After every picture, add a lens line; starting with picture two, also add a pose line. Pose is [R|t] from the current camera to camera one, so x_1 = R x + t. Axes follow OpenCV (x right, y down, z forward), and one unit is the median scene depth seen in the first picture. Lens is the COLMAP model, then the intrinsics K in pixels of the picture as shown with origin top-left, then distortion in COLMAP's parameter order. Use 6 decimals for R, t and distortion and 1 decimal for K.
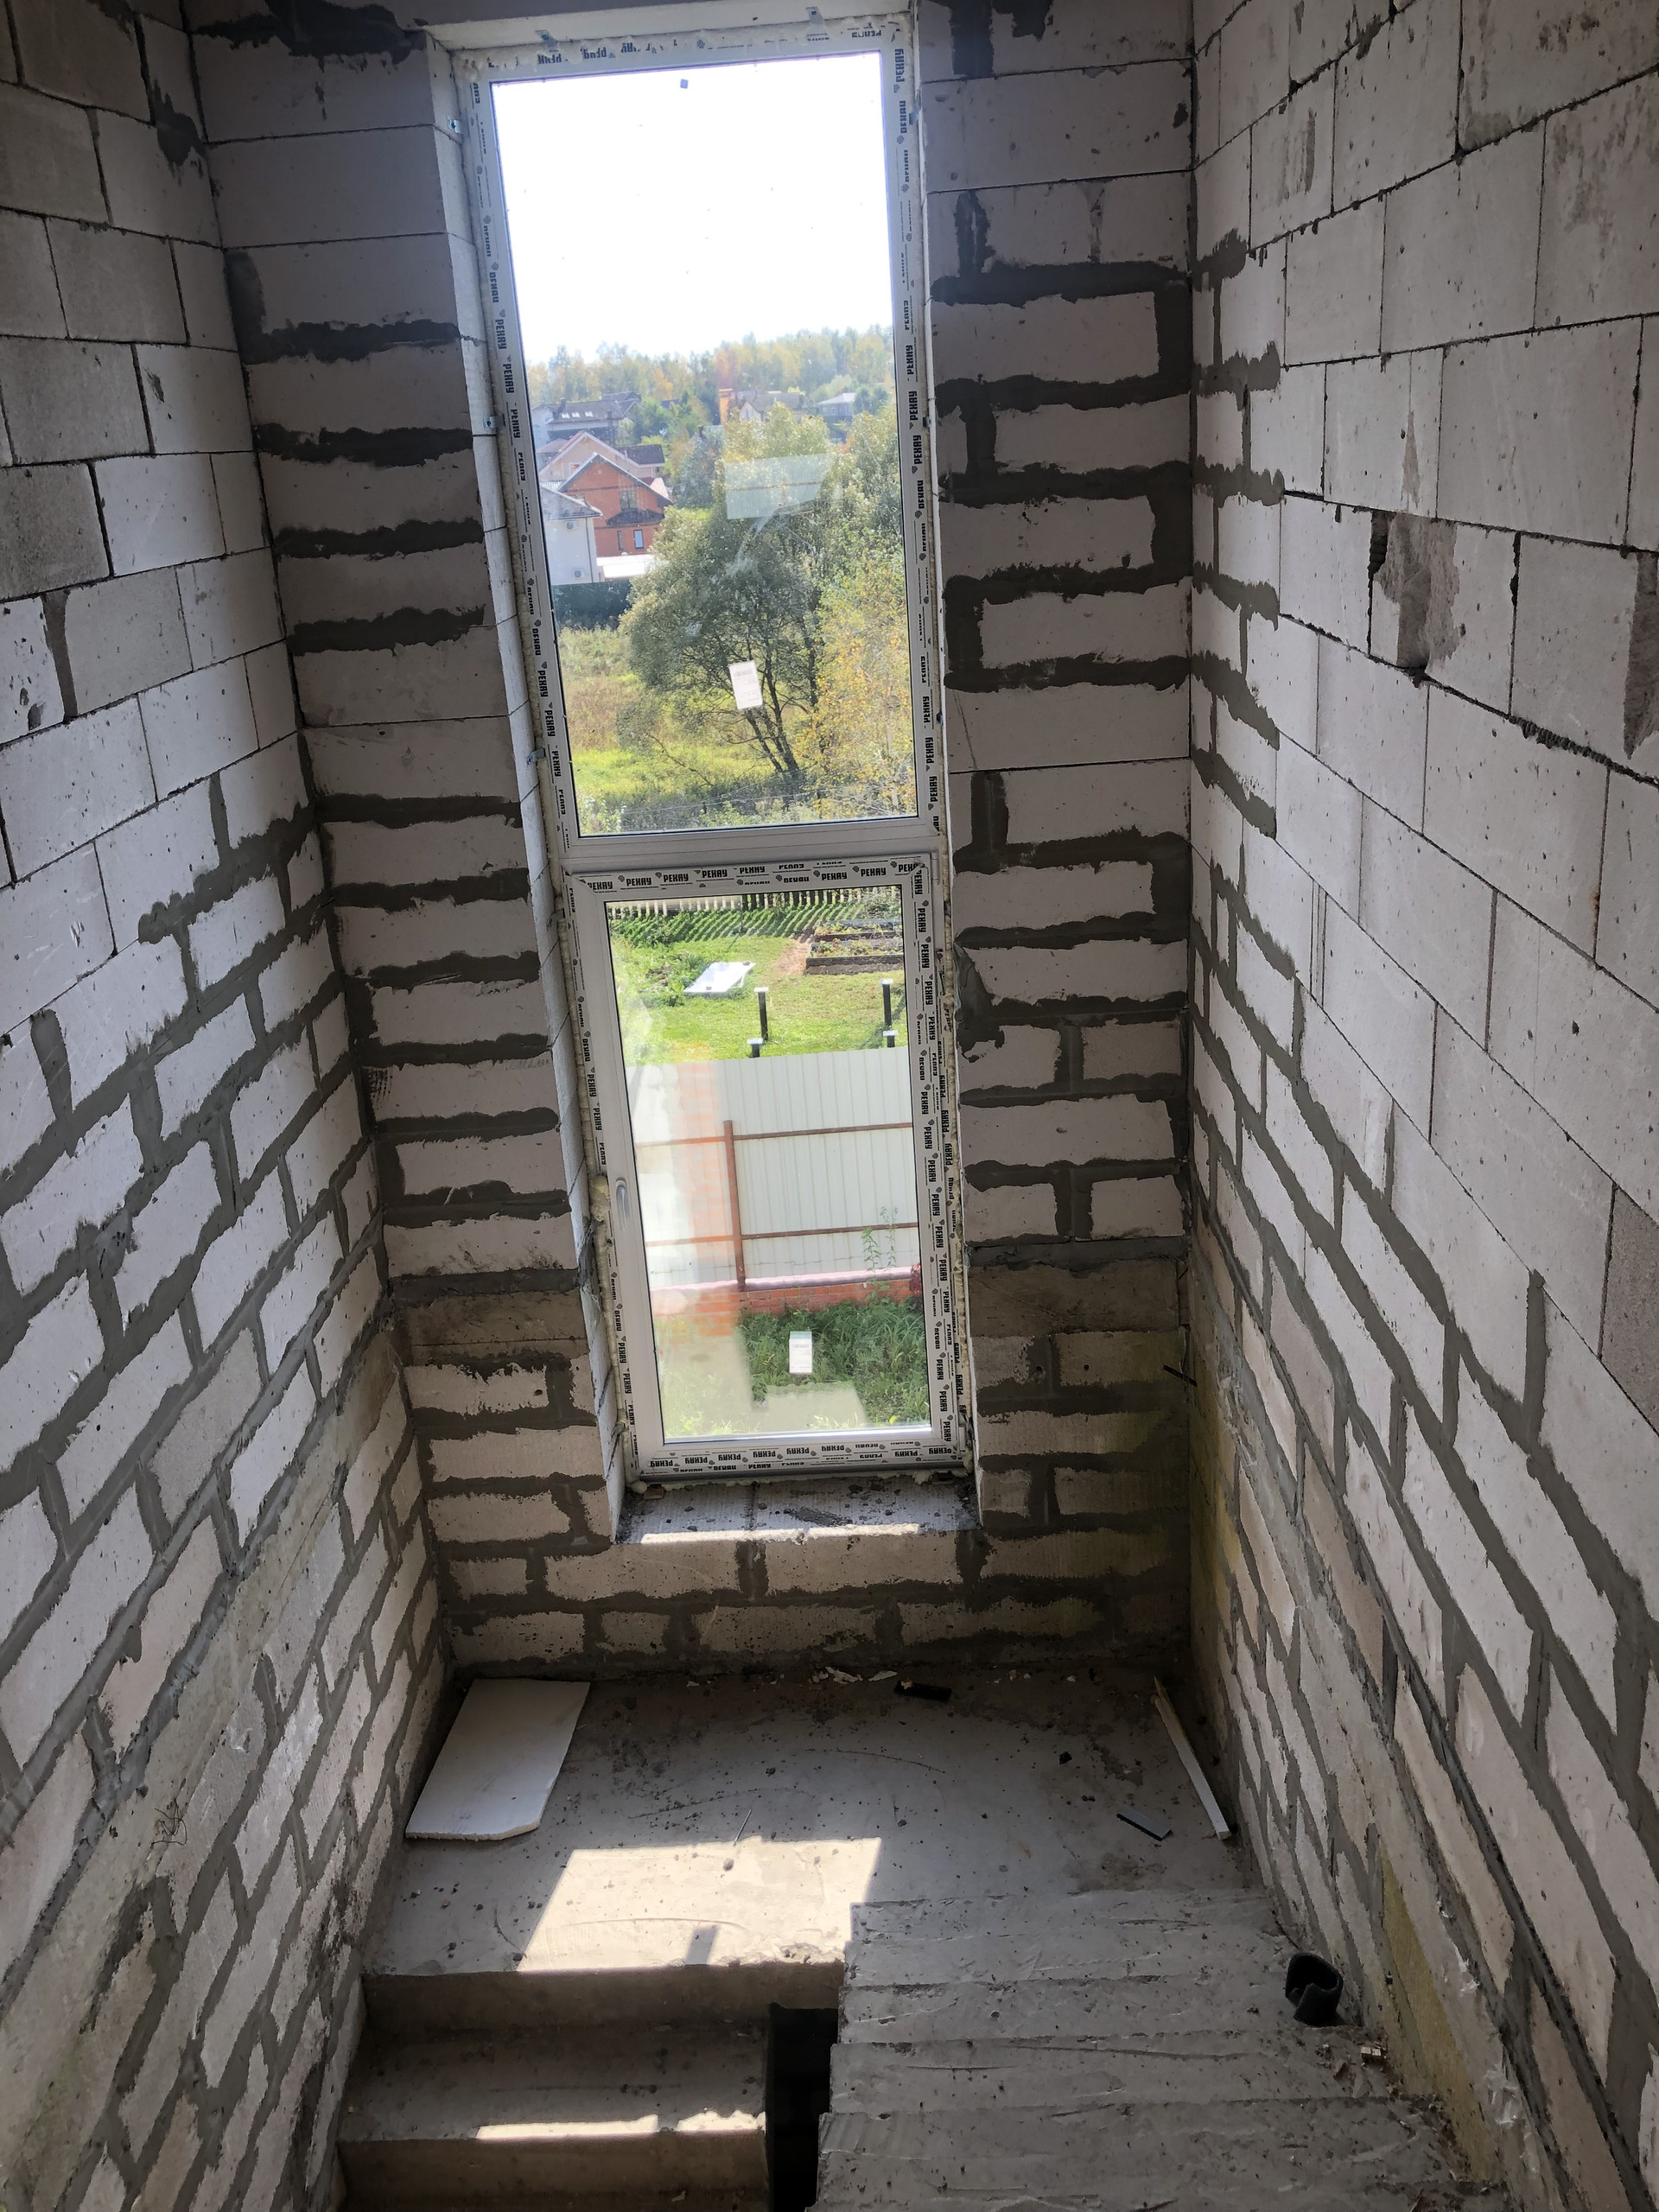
lens RADIAL K [[1807.9, 0, 816.8], [0, 1807.9, 1114.6], [0, 0, 1]] dist [0.039603, -0.037891]
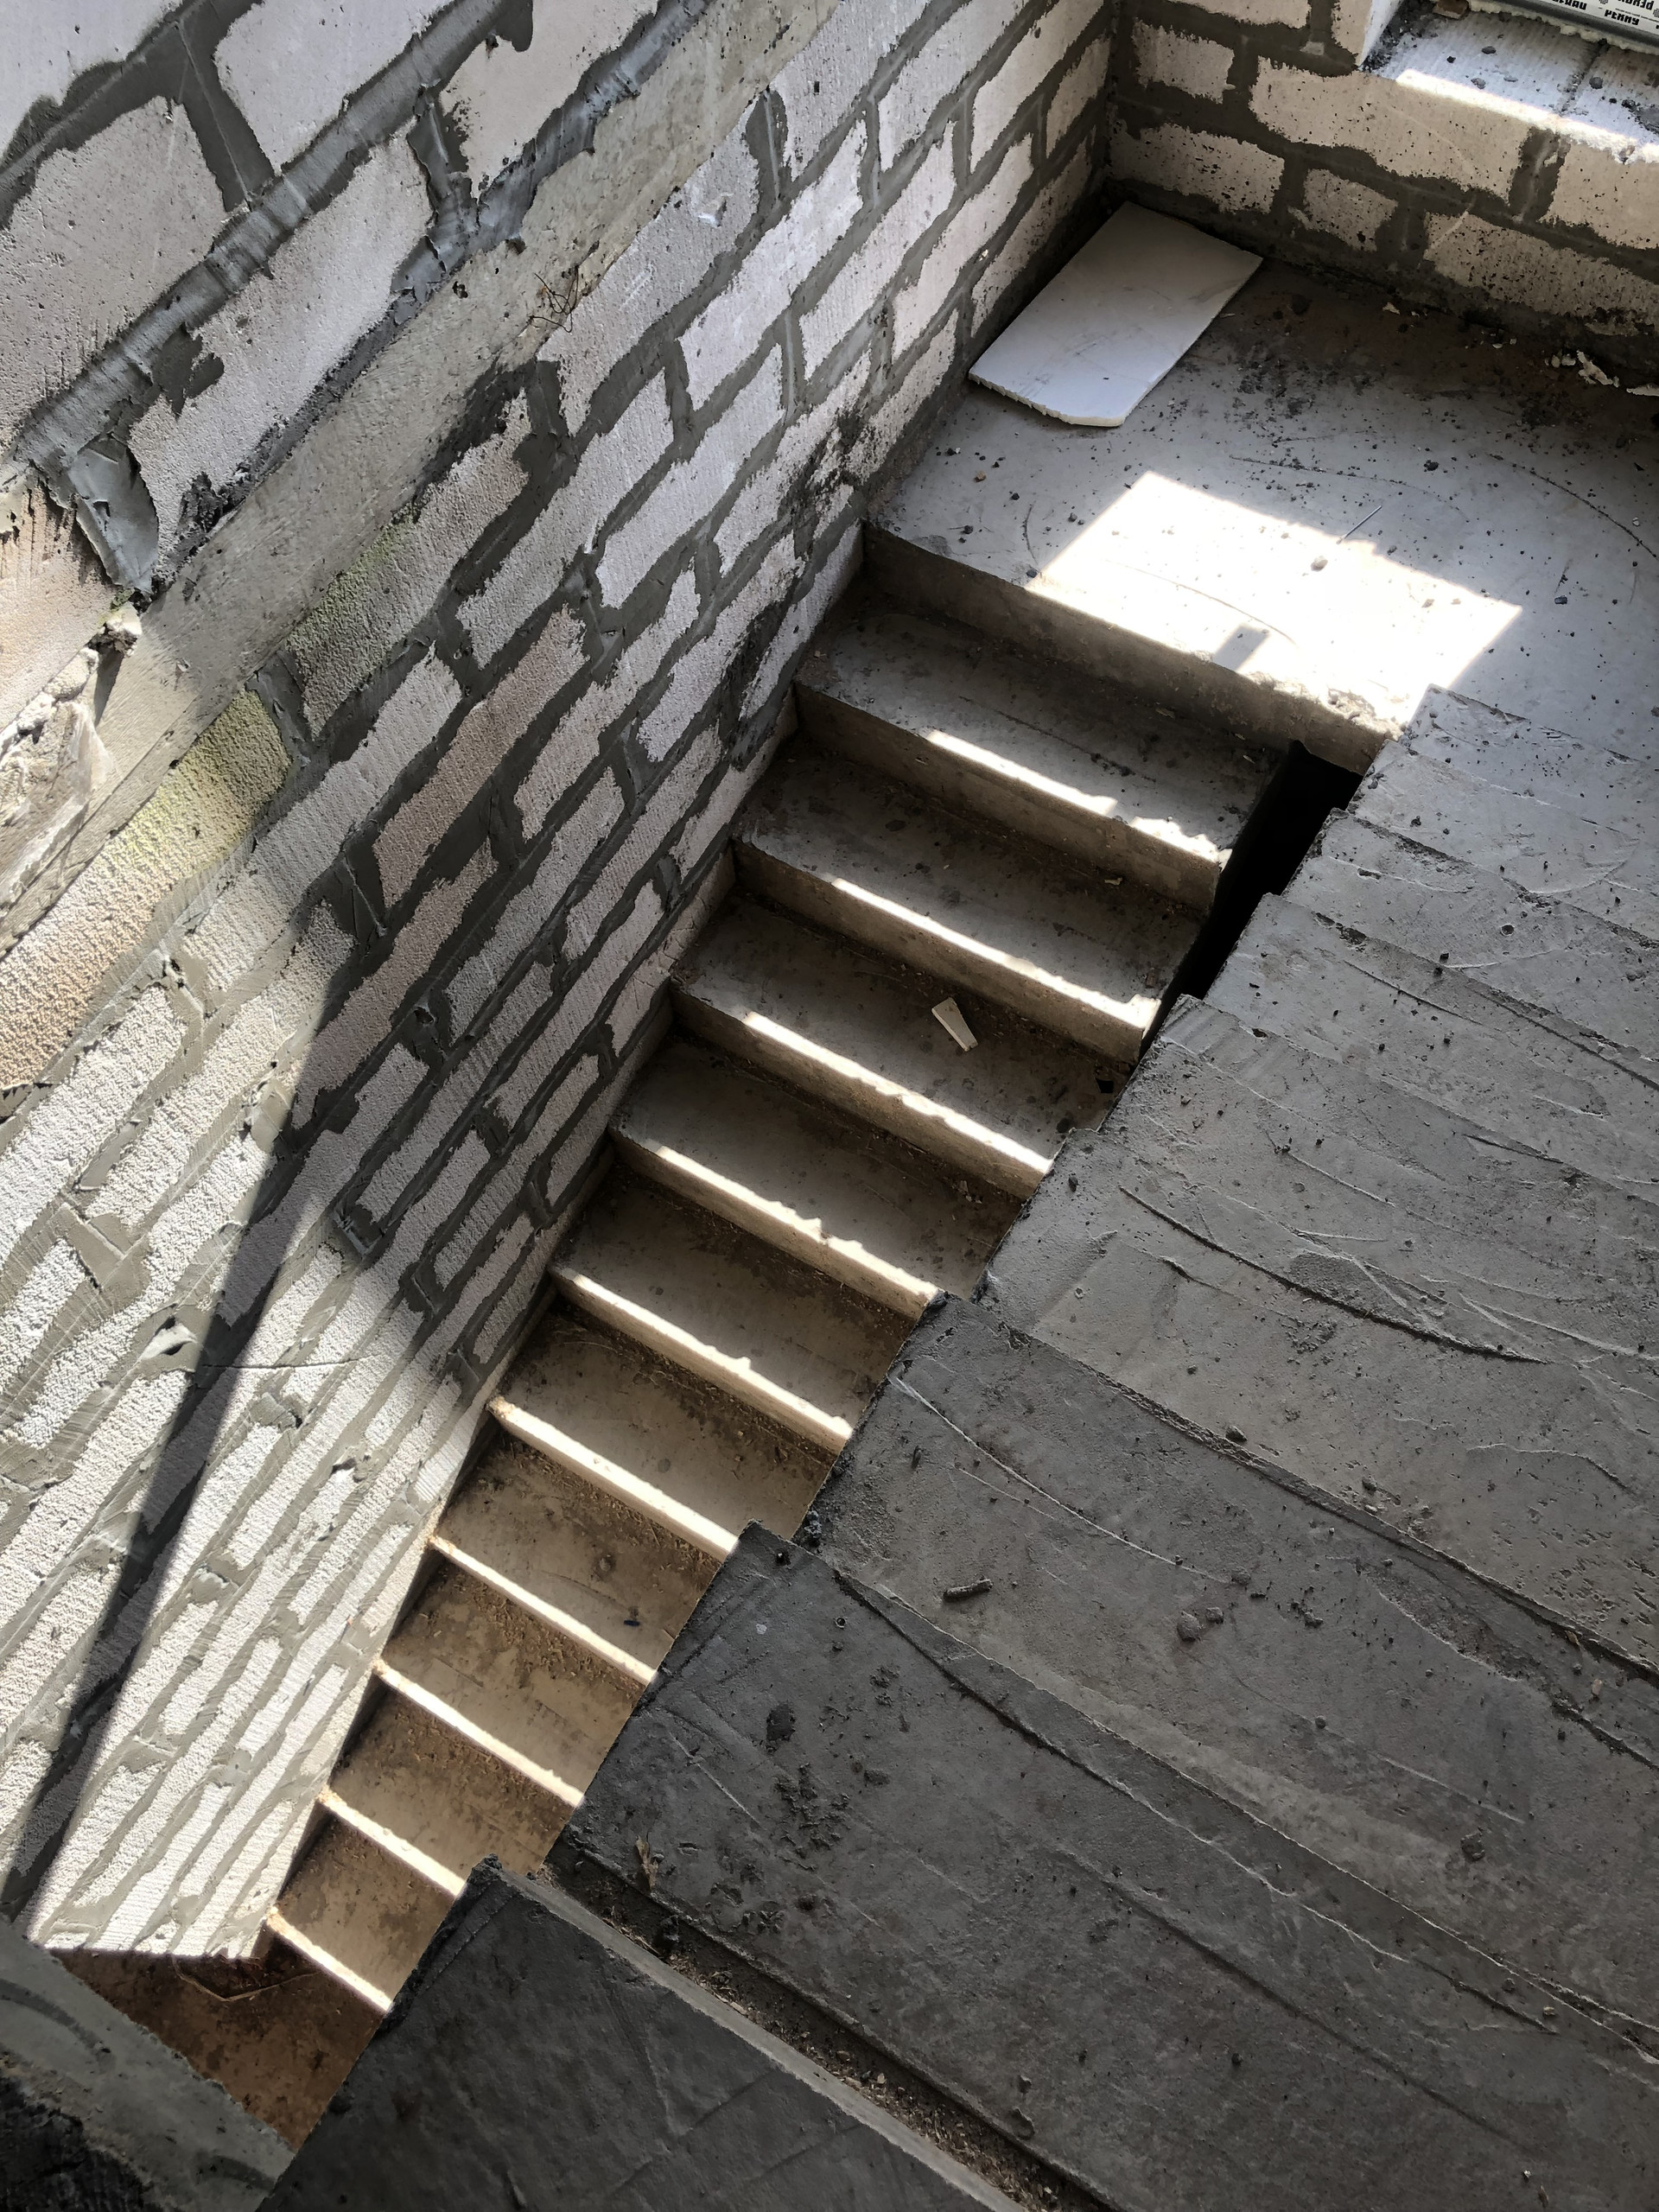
lens RADIAL K [[1807.9, 0, 838.6], [0, 1807.9, 1053.1], [0, 0, 1]] dist [0.039603, -0.037891]
pose [[0.871639, 0.439775, -0.216435, 0.035525], [-0.163817, 0.677556, 0.716995, 0.033937], [0.461963, -0.589504, 0.662627, 0.292818]]
